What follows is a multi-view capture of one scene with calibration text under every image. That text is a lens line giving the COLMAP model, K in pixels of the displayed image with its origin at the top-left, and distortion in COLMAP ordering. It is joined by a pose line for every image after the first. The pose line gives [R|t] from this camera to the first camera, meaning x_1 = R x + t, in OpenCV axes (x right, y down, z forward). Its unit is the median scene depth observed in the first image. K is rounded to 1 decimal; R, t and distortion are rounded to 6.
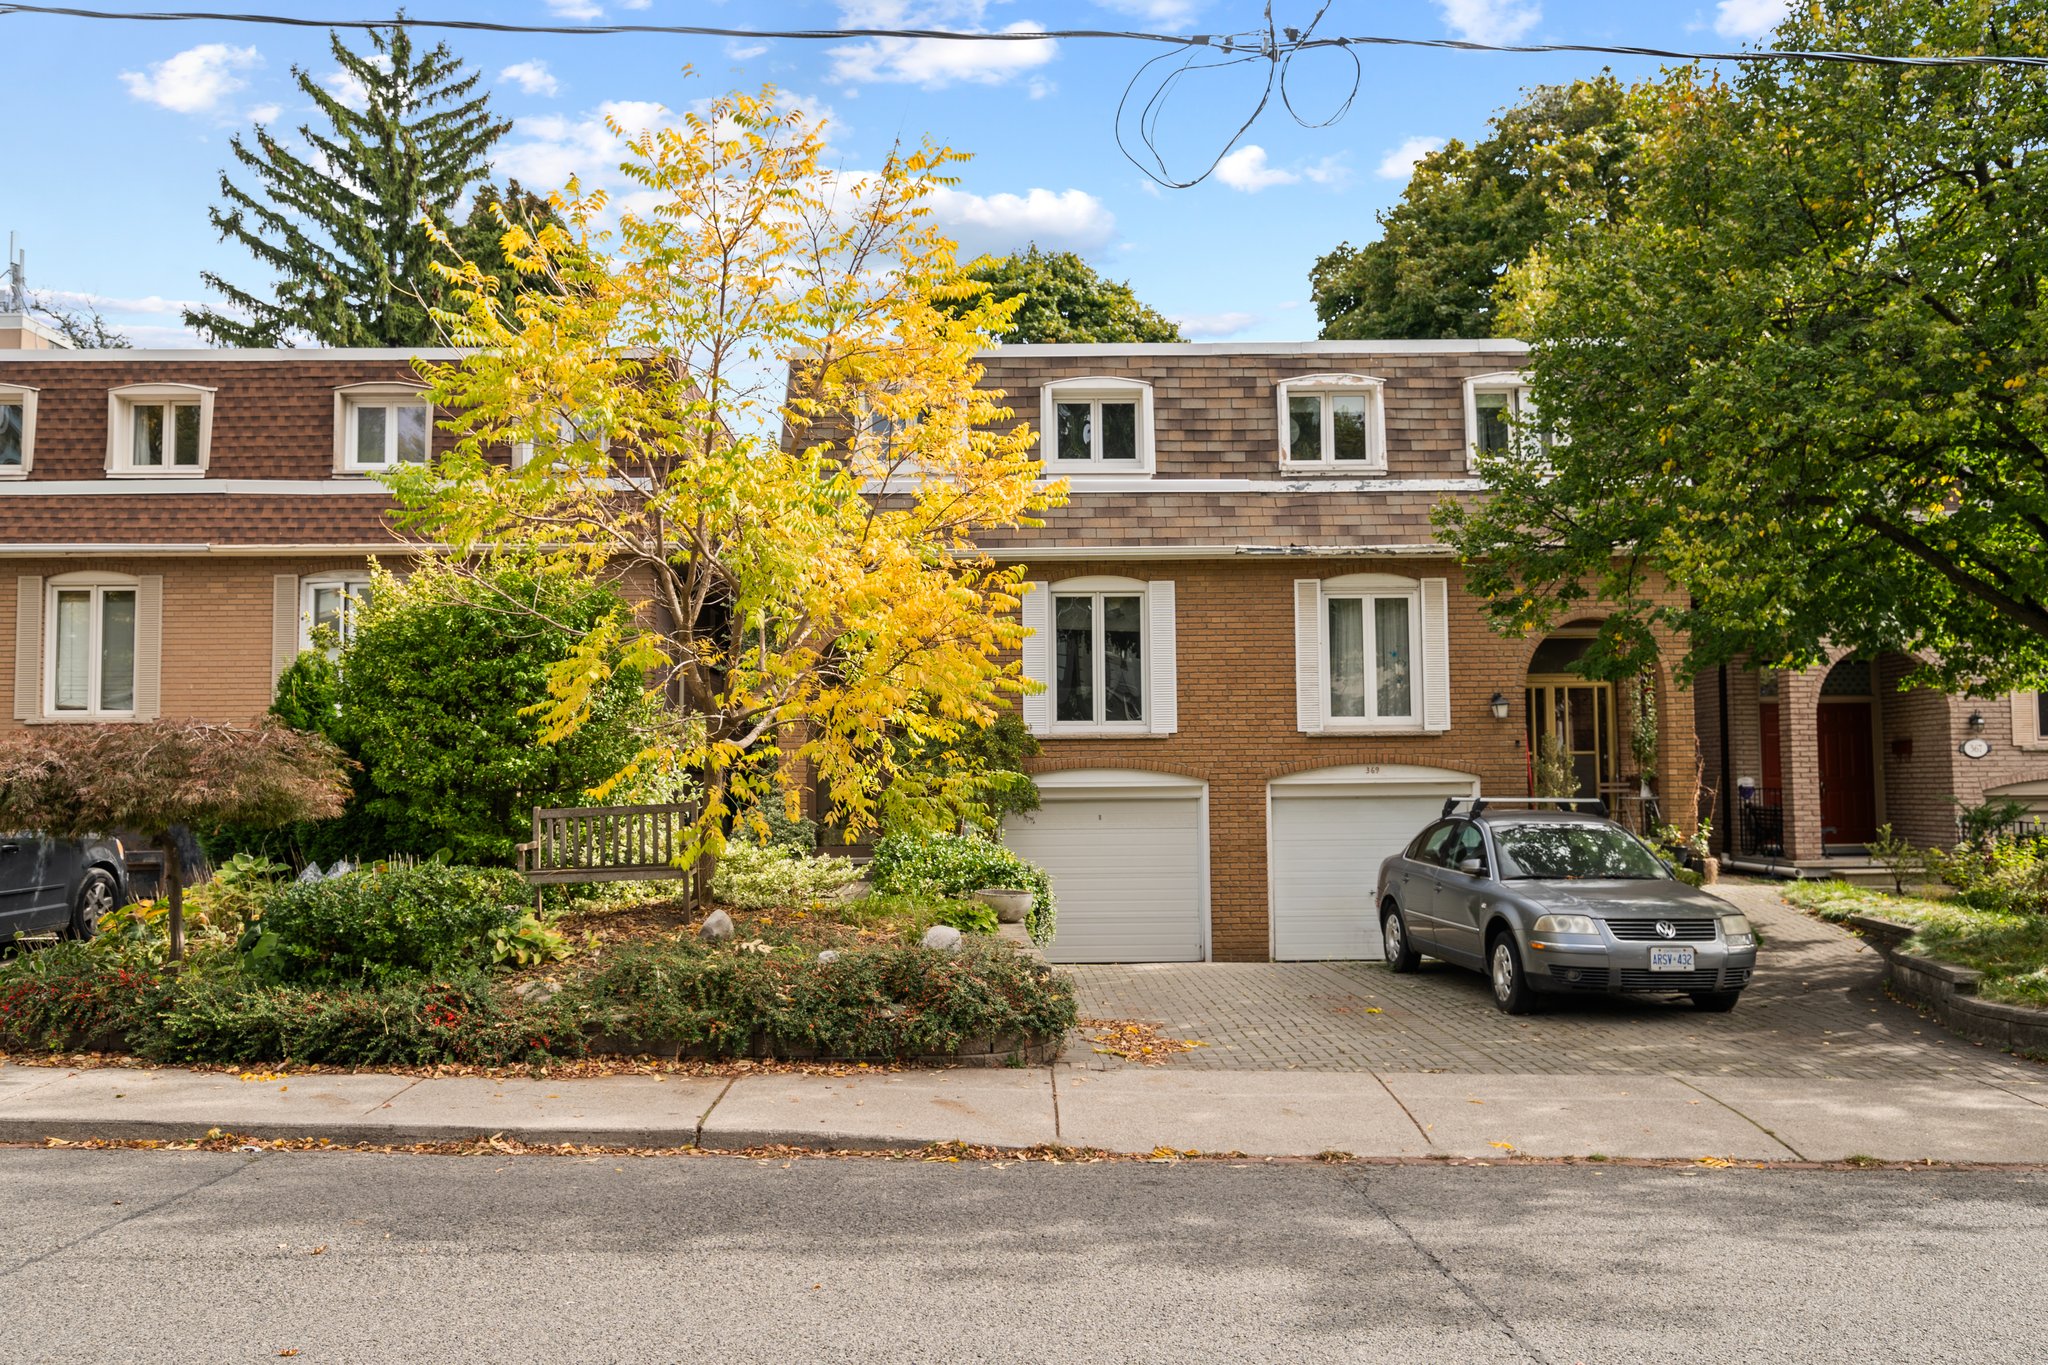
lens RADIAL K [[1726.7, 0, 1023.3], [0, 1726.7, 672.2], [0, 0, 1]] dist [-0.004026, 0.004034]
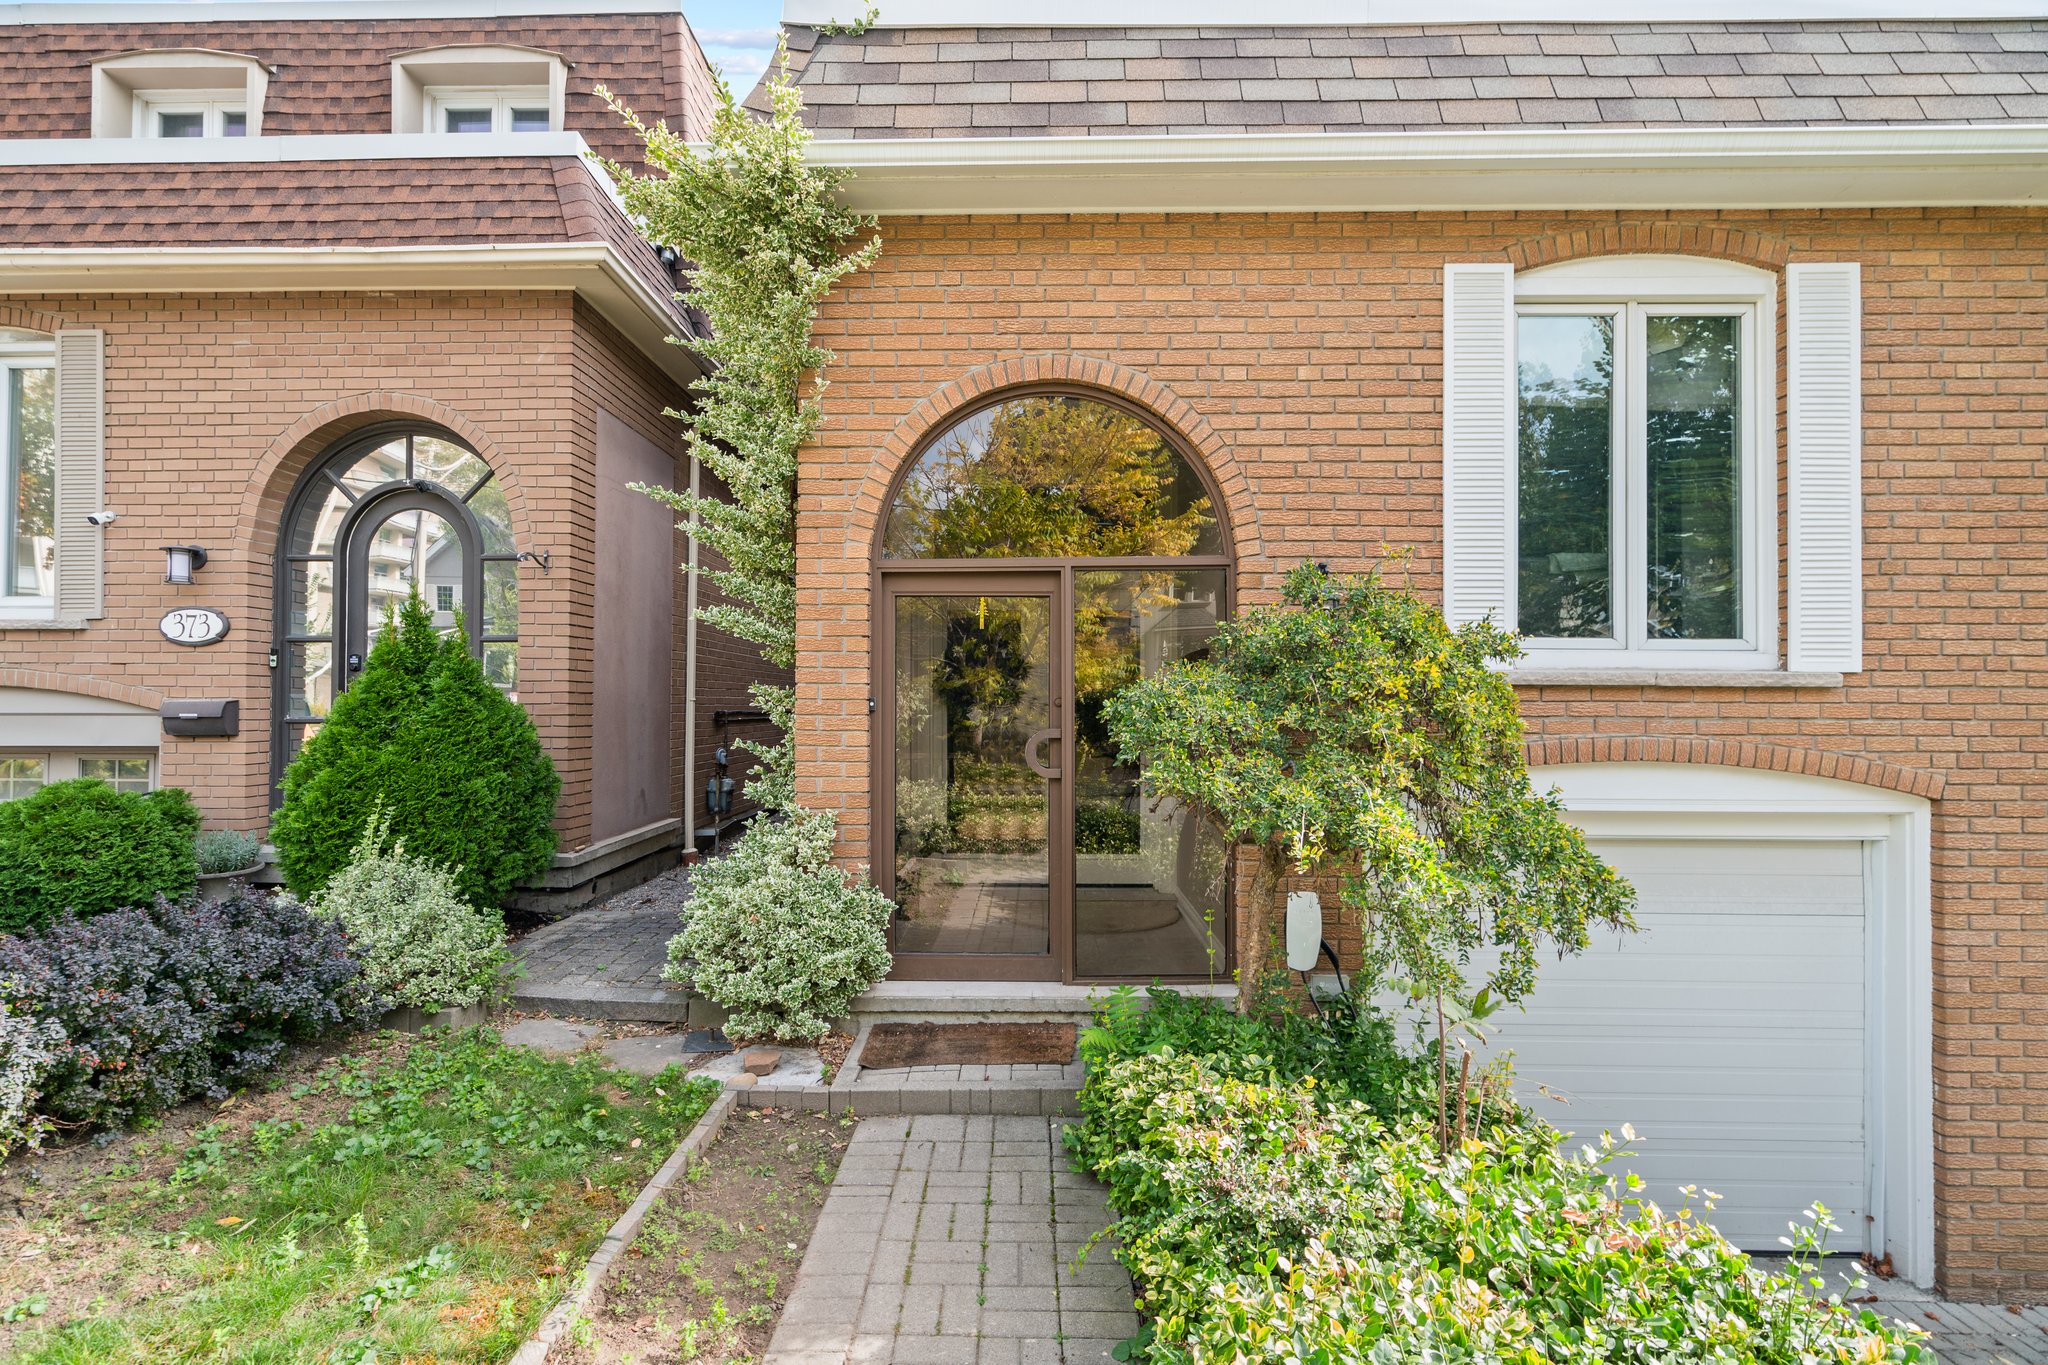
lens RADIAL K [[934.4, 0, 1016.6], [0, 934.4, 694.0], [0, 0, 1]] dist [-0.005949, 0.001905]
pose [[0.999009, 0.014836, -0.041961, -0.083082], [-0.012150, 0.997903, 0.063574, 0.028877], [0.042817, -0.063001, 0.997095, 0.783689]]
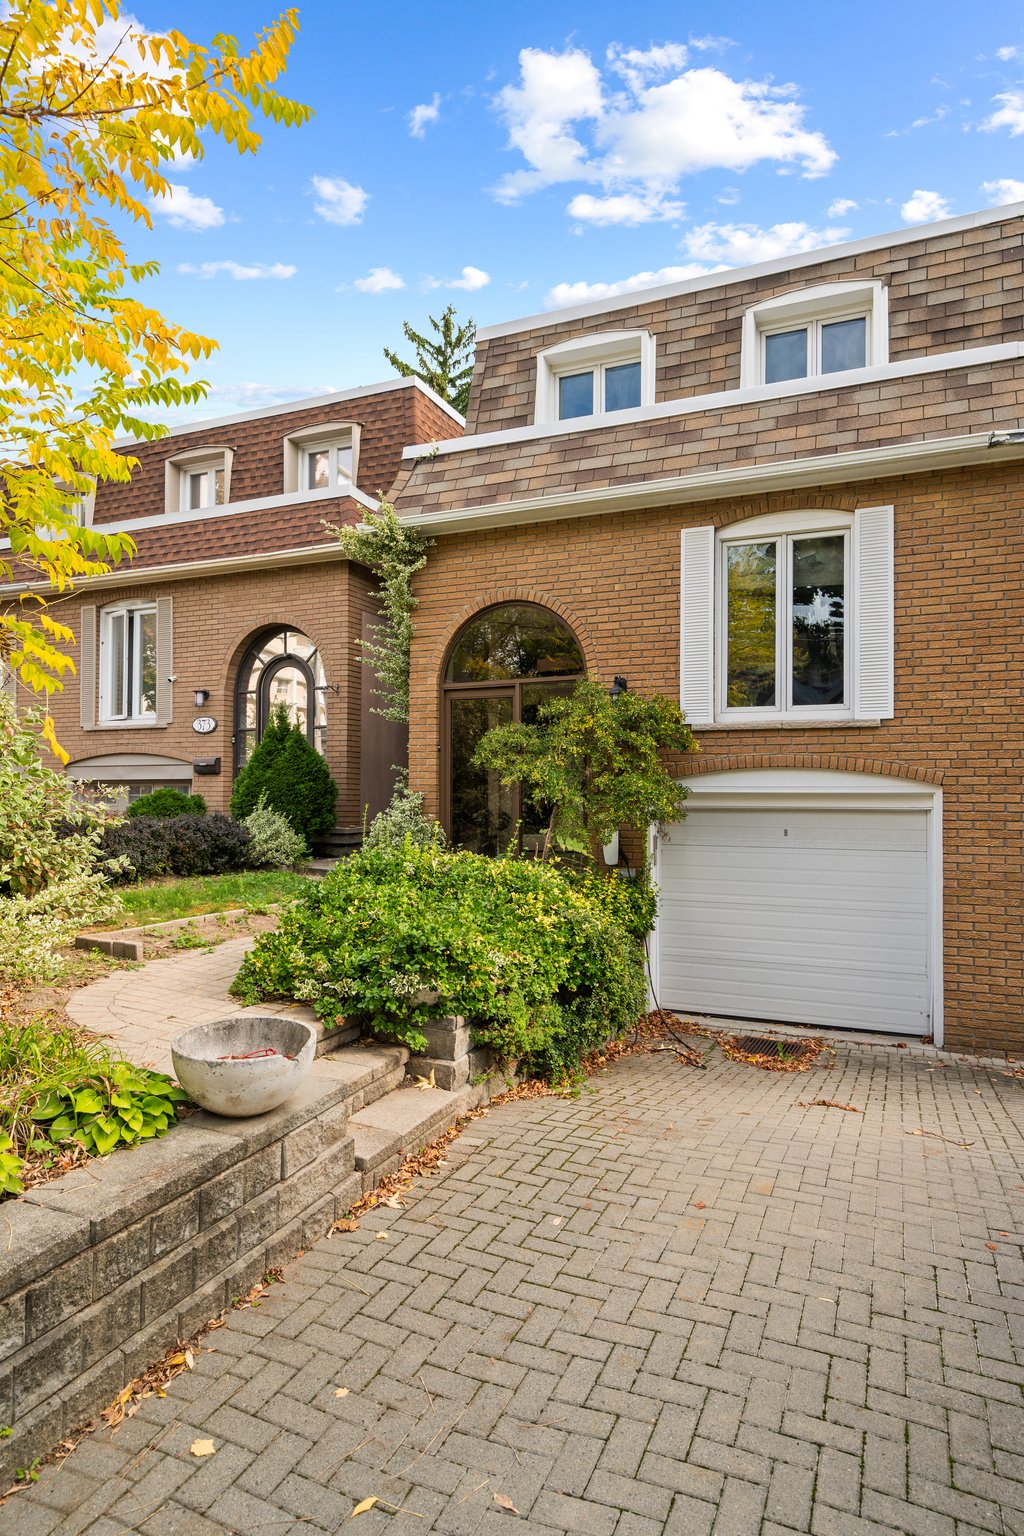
lens RADIAL K [[884.9, 0, 509.2], [0, 884.9, 785.2], [0, 0, 1]] dist [0.003270, 0.001506]
pose [[0.907278, 0.010154, -0.420409, 0.097978], [0.015626, 0.998204, 0.057830, 0.038549], [0.420241, -0.059037, 0.905490, 0.594360]]
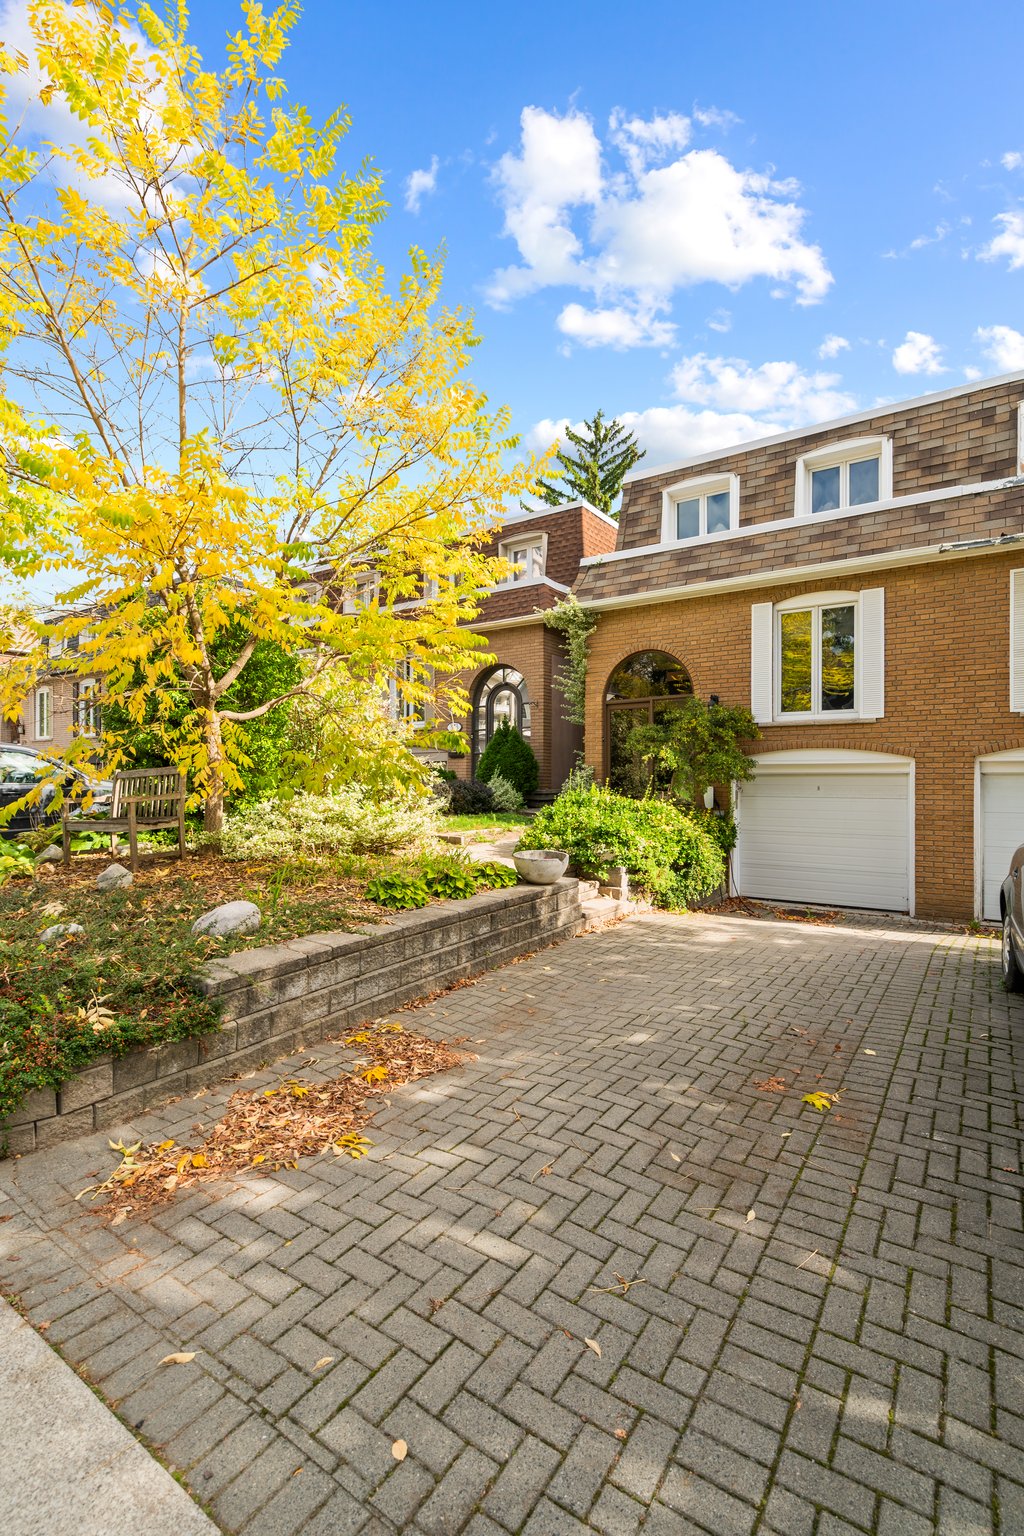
lens RADIAL K [[700.8, 0, 513.9], [0, 700.8, 778.5], [0, 0, 1]] dist [-0.005949, 0.001905]
pose [[0.814680, 0.012059, -0.579786, 0.158644], [0.031730, 0.997359, 0.065330, 0.036969], [0.579043, -0.071620, 0.812145, 0.460542]]
